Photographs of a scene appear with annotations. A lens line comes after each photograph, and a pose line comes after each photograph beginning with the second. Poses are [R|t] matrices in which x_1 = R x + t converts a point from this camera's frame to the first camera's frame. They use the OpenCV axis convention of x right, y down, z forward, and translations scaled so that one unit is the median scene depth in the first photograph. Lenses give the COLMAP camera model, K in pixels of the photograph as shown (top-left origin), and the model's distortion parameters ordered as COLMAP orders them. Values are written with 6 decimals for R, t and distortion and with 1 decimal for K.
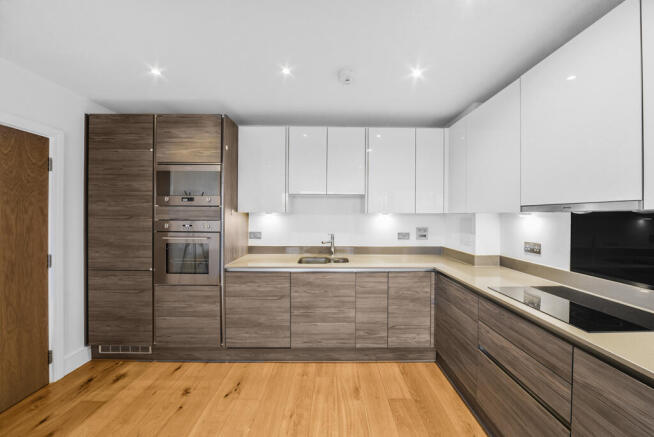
lens RADIAL K [[226.8, 0, 331.6], [0, 226.8, 215.5], [0, 0, 1]] dist [-0.007949, 0.000335]
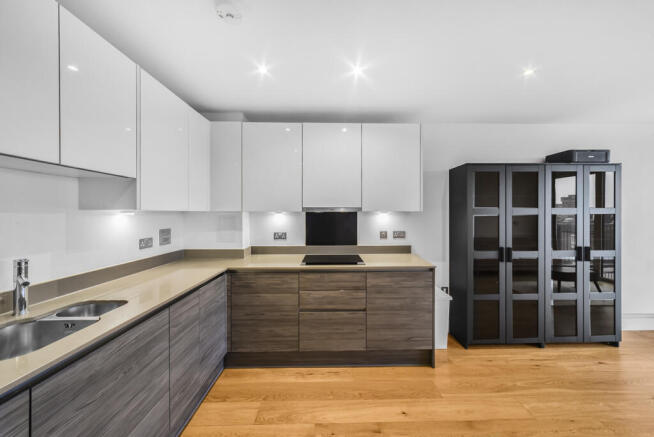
lens RADIAL K [[226.8, 0, 329.7], [0, 226.8, 215.4], [0, 0, 1]] dist [-0.007949, 0.000335]
pose [[0.008408, -0.006668, 0.999942, -0.465475], [0.000389, 0.999978, 0.006665, 0.000564], [-0.999965, 0.000333, 0.008410, 0.530933]]
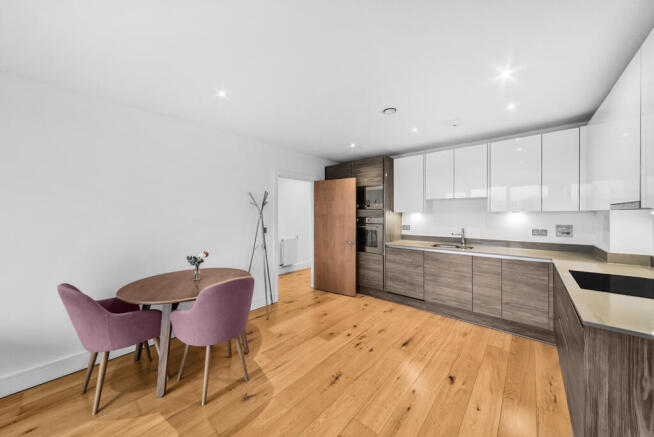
lens RADIAL K [[226.8, 0, 328.7], [0, 226.8, 218.0], [0, 0, 1]] dist [-0.007949, 0.000335]
pose [[0.730984, 0.003326, -0.682387, 0.392137], [0.007843, 0.999881, 0.013276, 0.000931], [0.682350, -0.015057, 0.730871, -0.558083]]
